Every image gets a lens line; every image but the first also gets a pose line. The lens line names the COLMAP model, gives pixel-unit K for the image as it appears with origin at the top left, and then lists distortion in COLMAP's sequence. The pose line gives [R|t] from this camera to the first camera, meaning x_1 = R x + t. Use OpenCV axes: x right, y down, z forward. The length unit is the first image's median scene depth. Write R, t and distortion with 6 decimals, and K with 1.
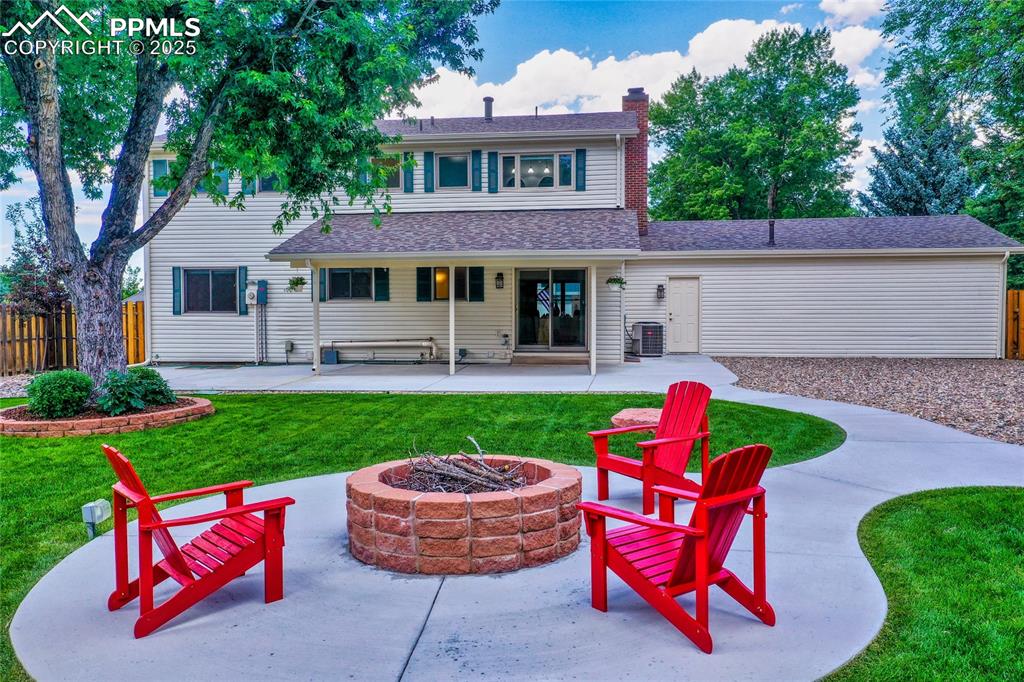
lens RADIAL K [[834.8, 0, 523.5], [0, 834.8, 343.2], [0, 0, 1]] dist [0.013907, 0.005845]
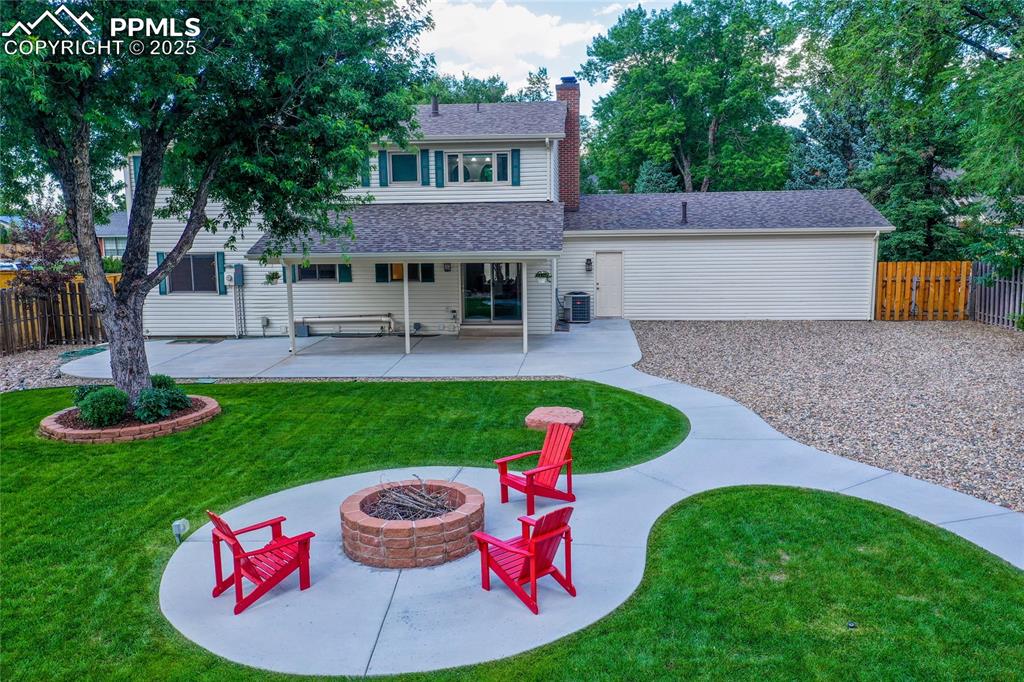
lens RADIAL K [[845.9, 0, 534.0], [0, 845.9, 339.8], [0, 0, 1]] dist [0.003980, 0.008197]
pose [[0.998257, -0.017265, 0.056430, 0.023720], [0.010869, 0.993677, 0.111746, -0.102334], [-0.058003, -0.110938, 0.992133, -0.187342]]
